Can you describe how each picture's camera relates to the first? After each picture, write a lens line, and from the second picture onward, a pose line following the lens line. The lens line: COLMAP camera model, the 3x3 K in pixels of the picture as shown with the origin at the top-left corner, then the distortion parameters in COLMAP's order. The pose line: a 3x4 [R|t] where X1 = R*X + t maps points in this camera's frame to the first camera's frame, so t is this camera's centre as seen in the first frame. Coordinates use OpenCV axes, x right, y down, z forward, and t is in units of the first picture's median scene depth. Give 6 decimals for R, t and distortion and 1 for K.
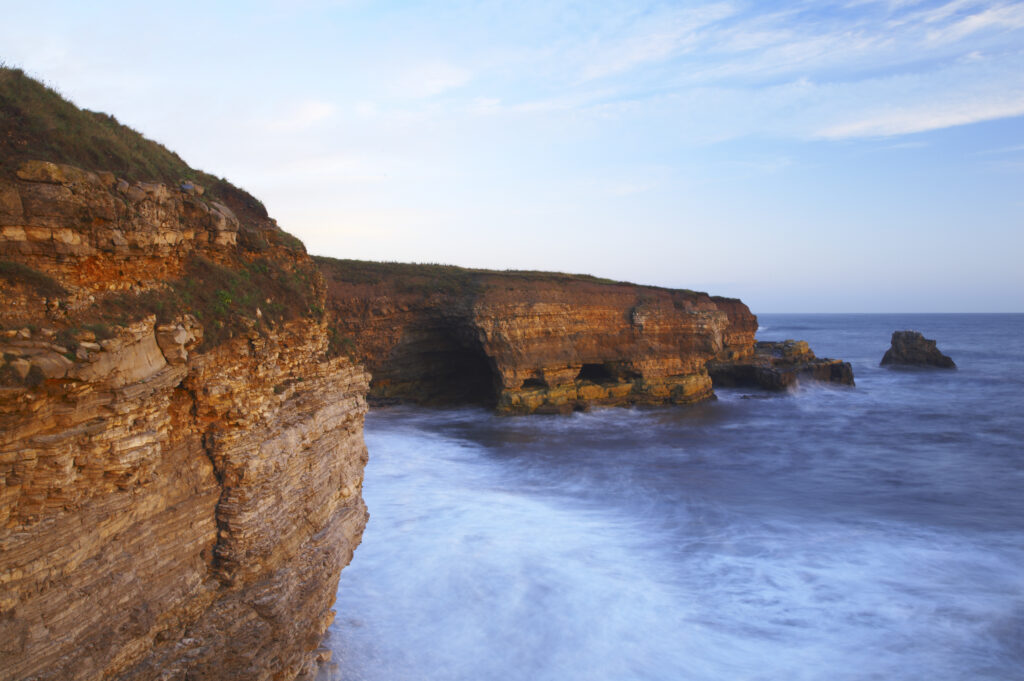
lens RADIAL K [[982.6, 0, 512.0], [0, 982.6, 340.5], [0, 0, 1]] dist [-0.005408, 0.085136]
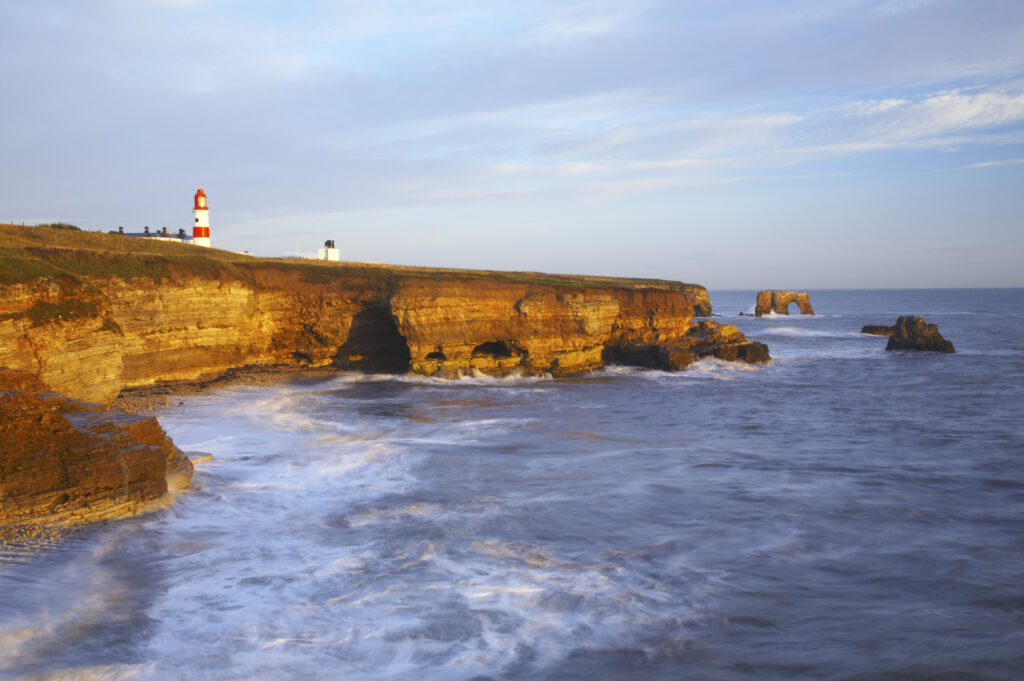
lens RADIAL K [[1201.9, 0, 512.0], [0, 1201.9, 340.5], [0, 0, 1]] dist [0.071120, 0.052279]
pose [[0.975732, 0.005567, -0.218897, 0.504300], [-0.002377, 0.999887, 0.014831, -0.002963], [0.218955, -0.013951, 0.975635, -0.632805]]
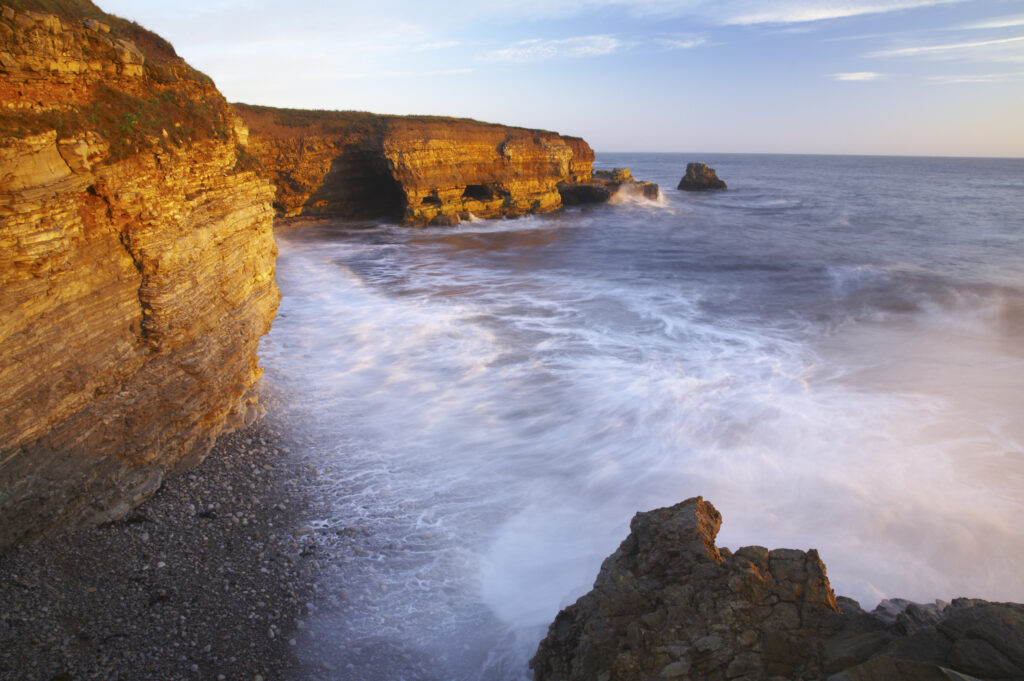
lens RADIAL K [[696.7, 0, 516.7], [0, 696.7, 341.1], [0, 0, 1]] dist [-0.125758, 0.065531]
pose [[0.991512, -0.038222, 0.124268, 0.014222], [0.007669, 0.971339, 0.237576, 0.006581], [-0.129787, -0.234606, 0.963387, 0.020195]]
